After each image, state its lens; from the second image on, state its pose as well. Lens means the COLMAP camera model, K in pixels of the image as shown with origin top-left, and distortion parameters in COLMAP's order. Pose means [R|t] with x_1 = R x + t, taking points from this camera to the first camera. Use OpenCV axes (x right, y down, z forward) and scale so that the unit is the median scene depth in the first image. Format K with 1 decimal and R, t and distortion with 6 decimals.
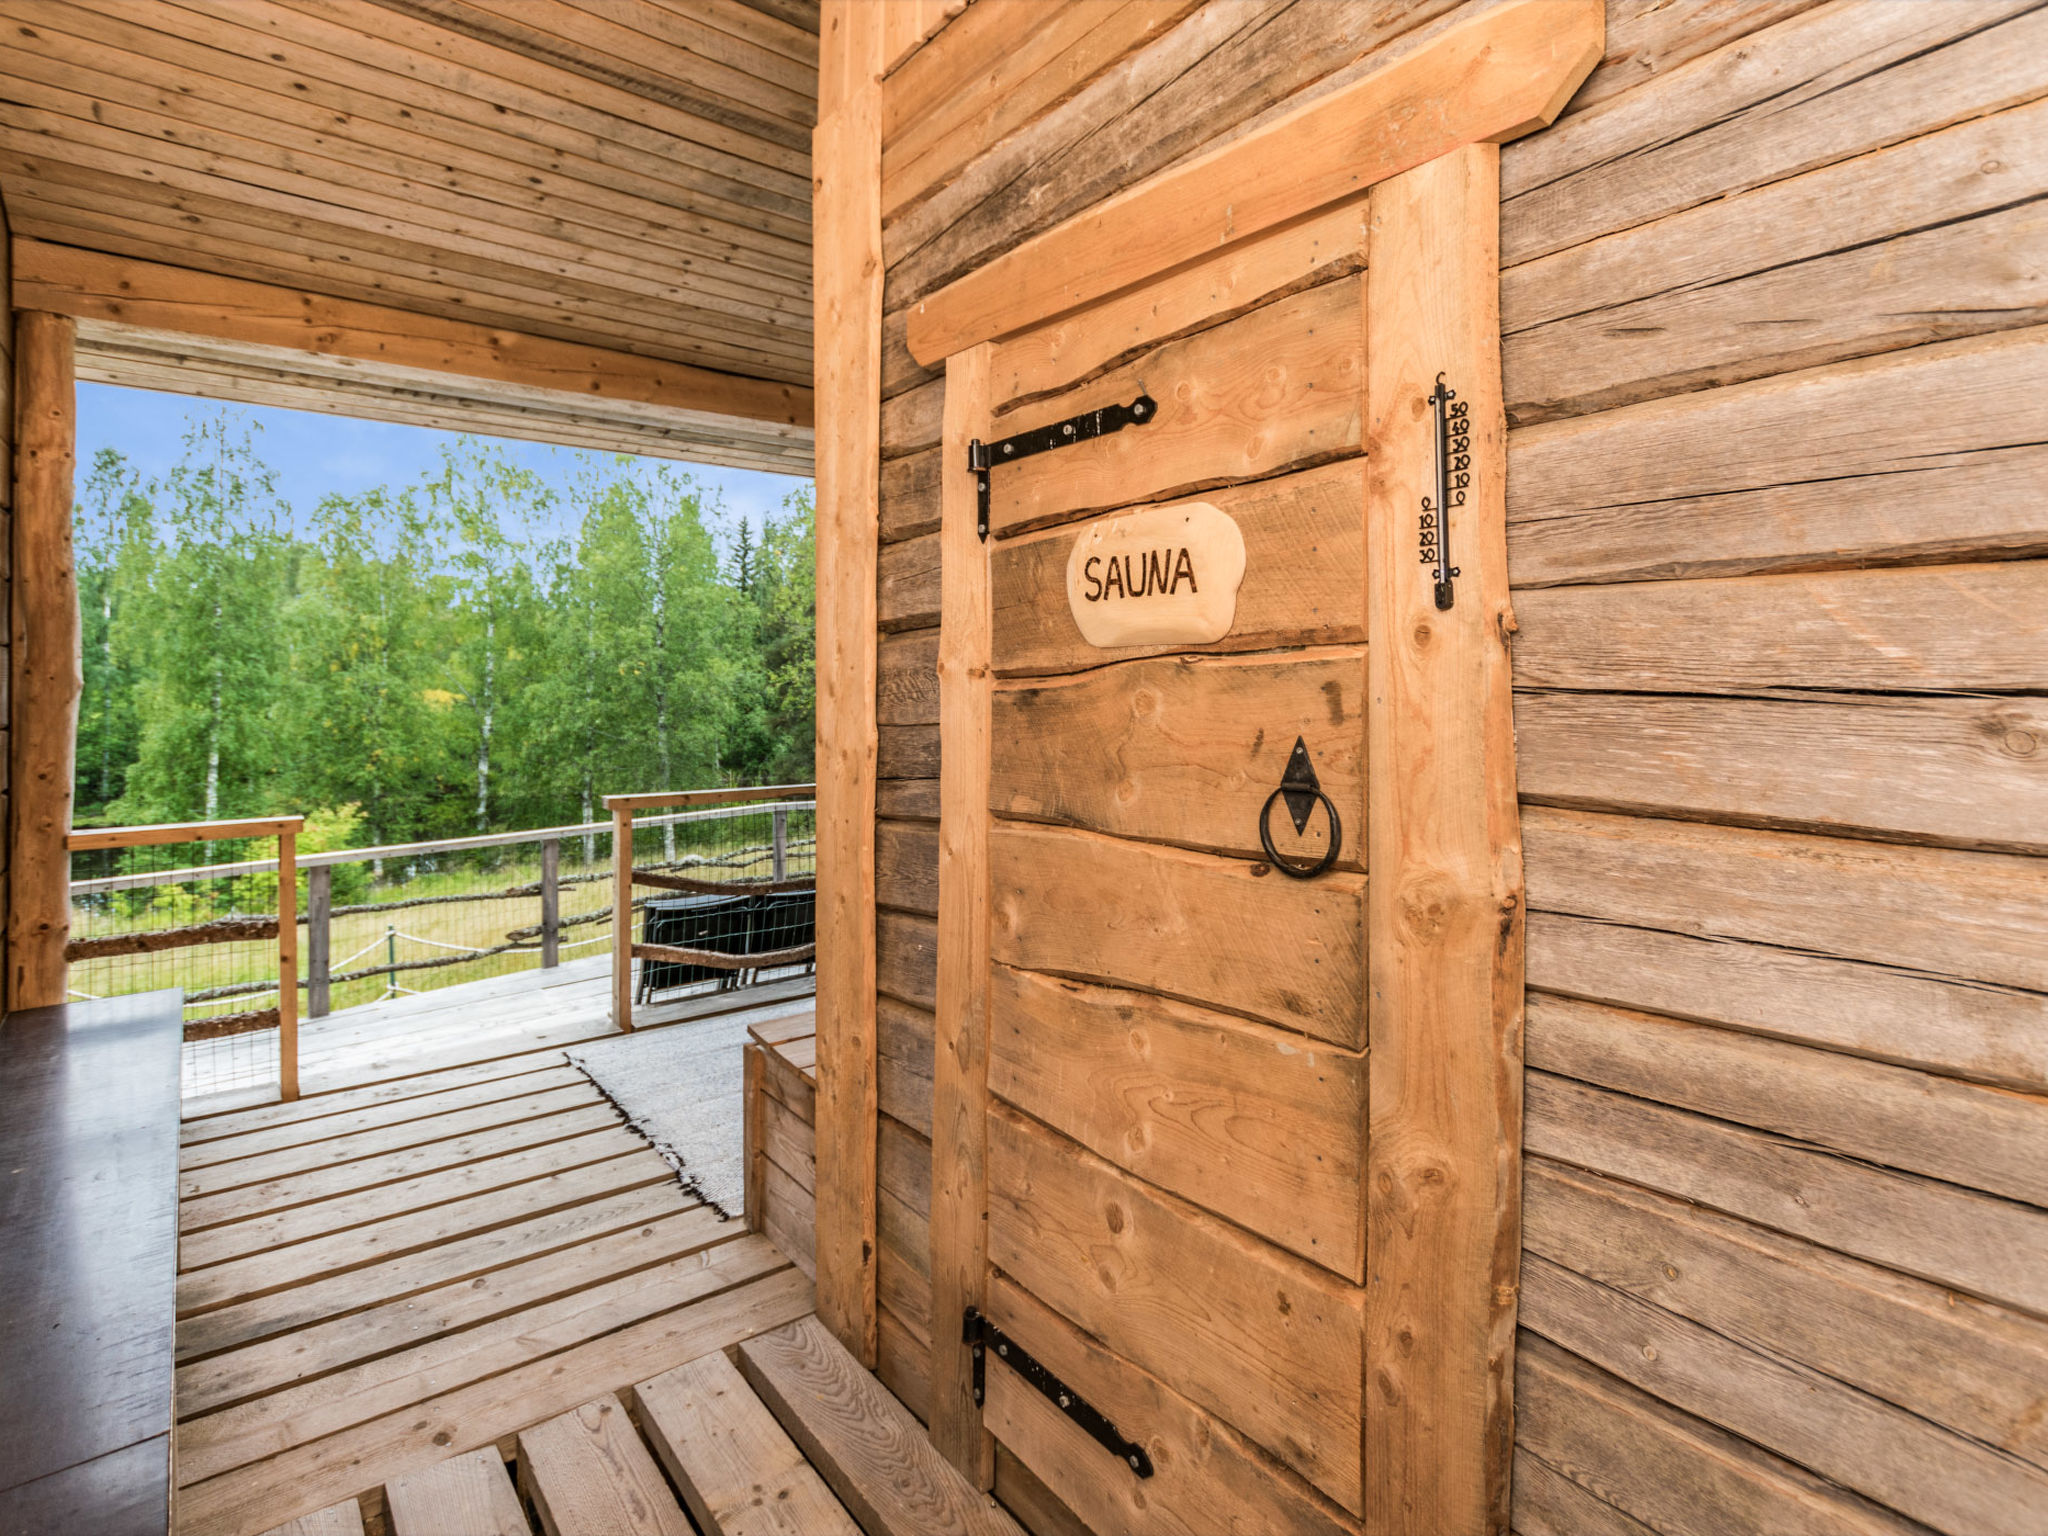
lens RADIAL K [[998.7, 0, 1025.6], [0, 998.7, 798.5], [0, 0, 1]] dist [0.002318, 0.001149]
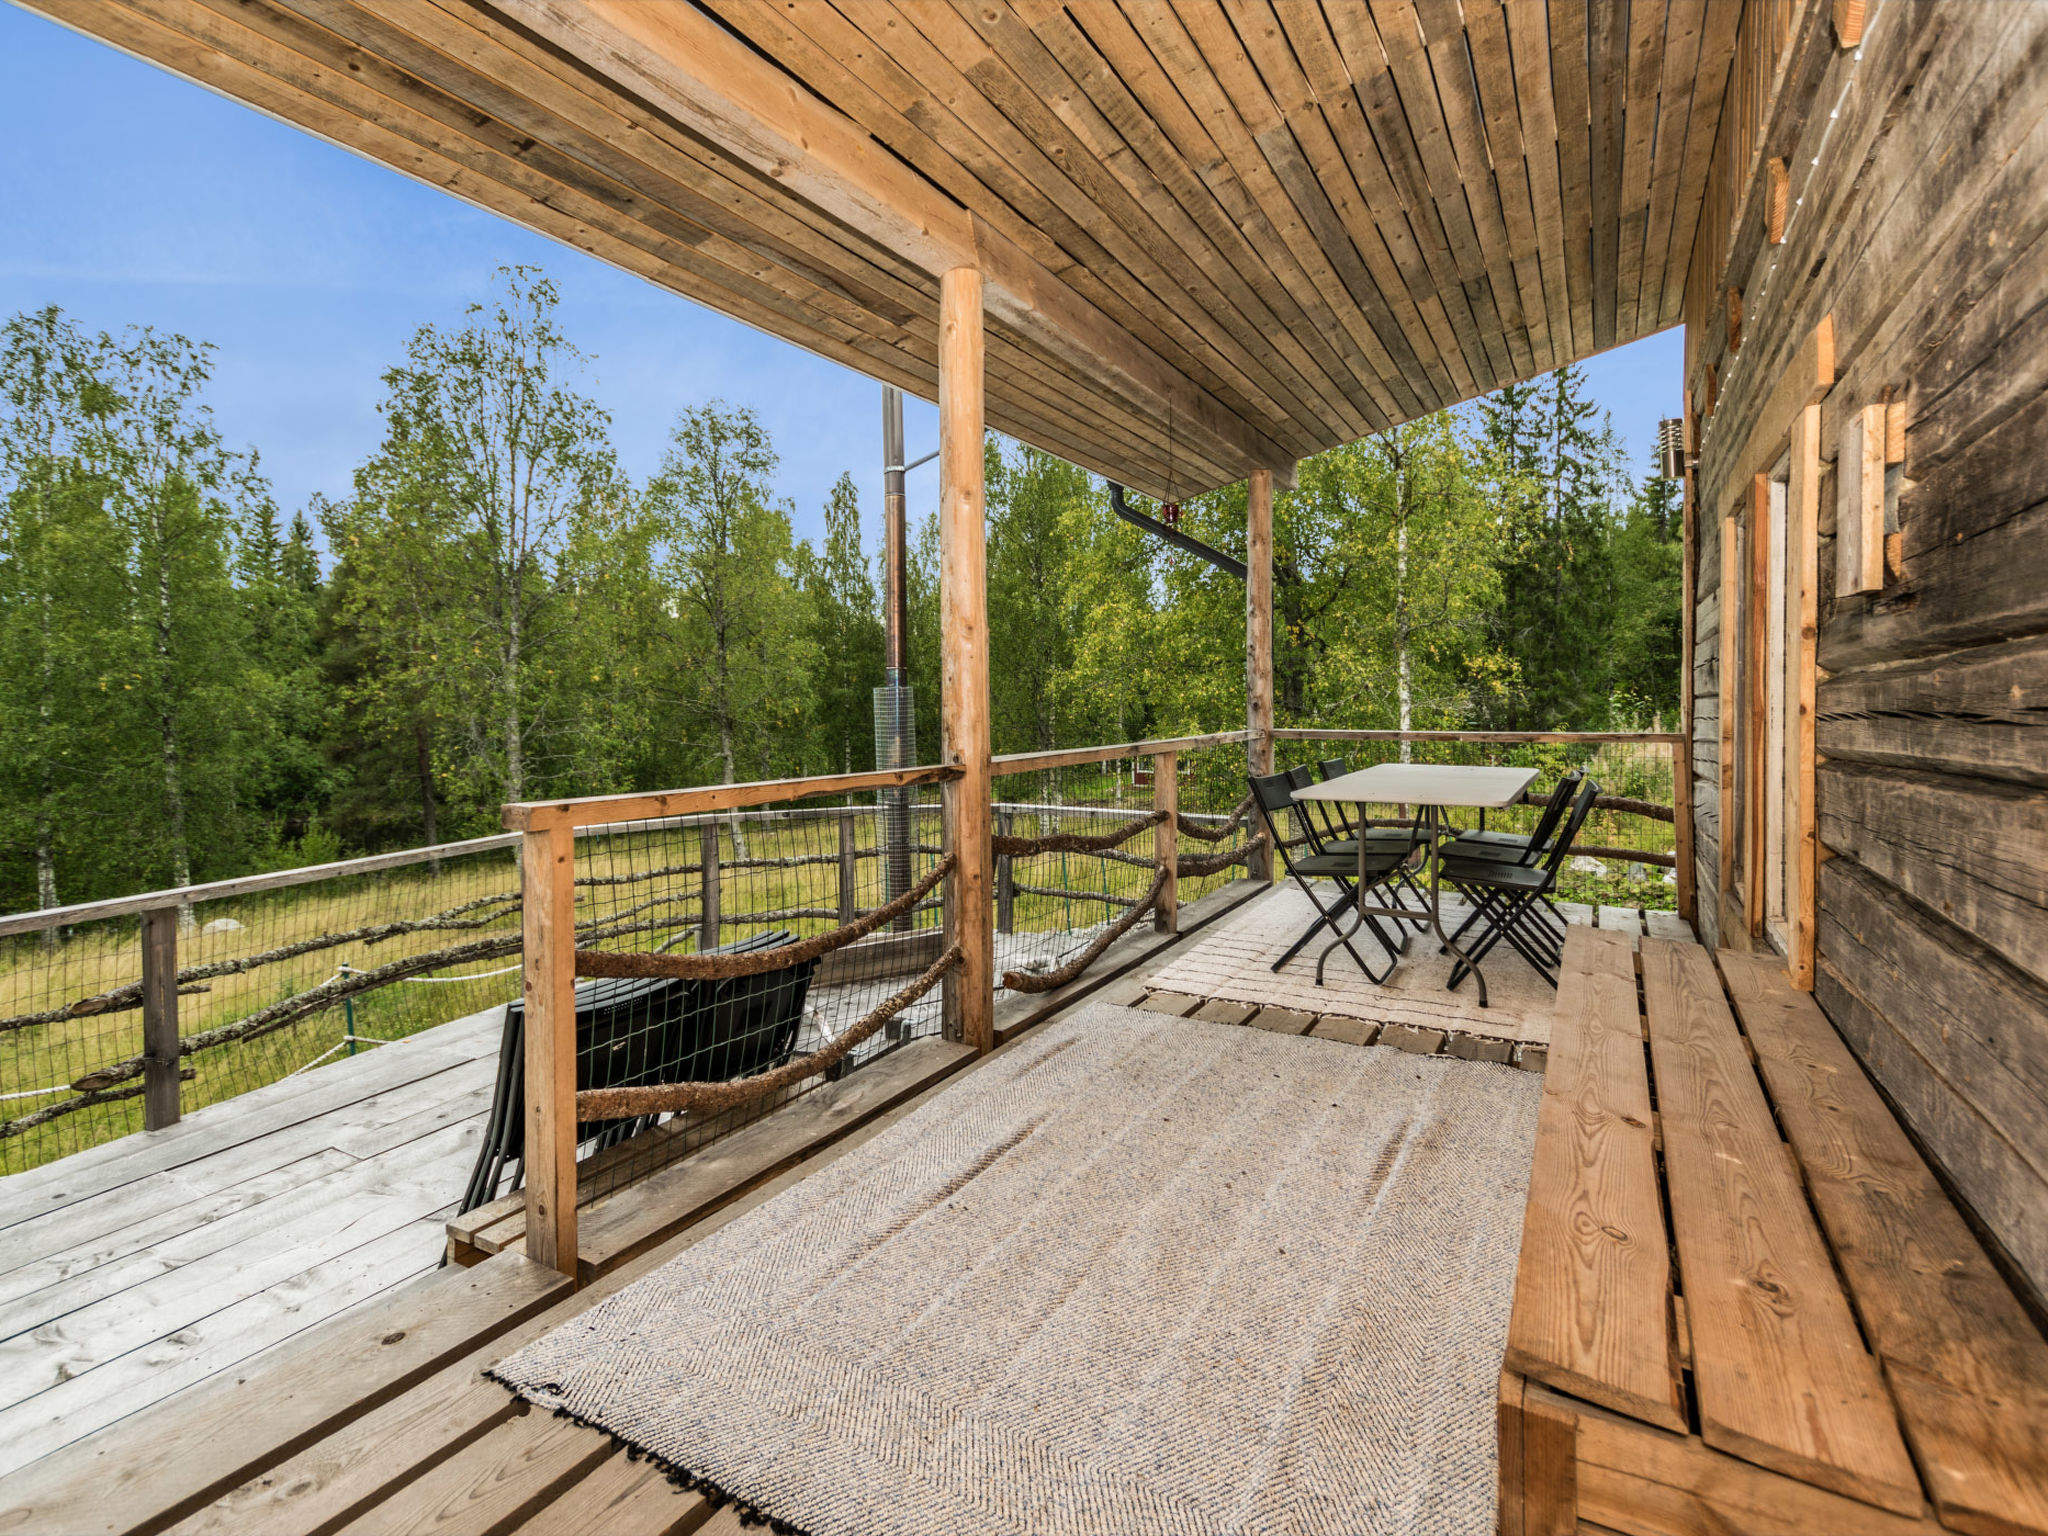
lens RADIAL K [[998.7, 0, 1025.6], [0, 998.7, 798.5], [0, 0, 1]] dist [0.002318, 0.001149]
pose [[0.930975, -0.039759, 0.362911, -0.209592], [0.047675, 0.998780, -0.012878, 0.008274], [-0.361956, 0.029290, 0.931735, 0.263309]]
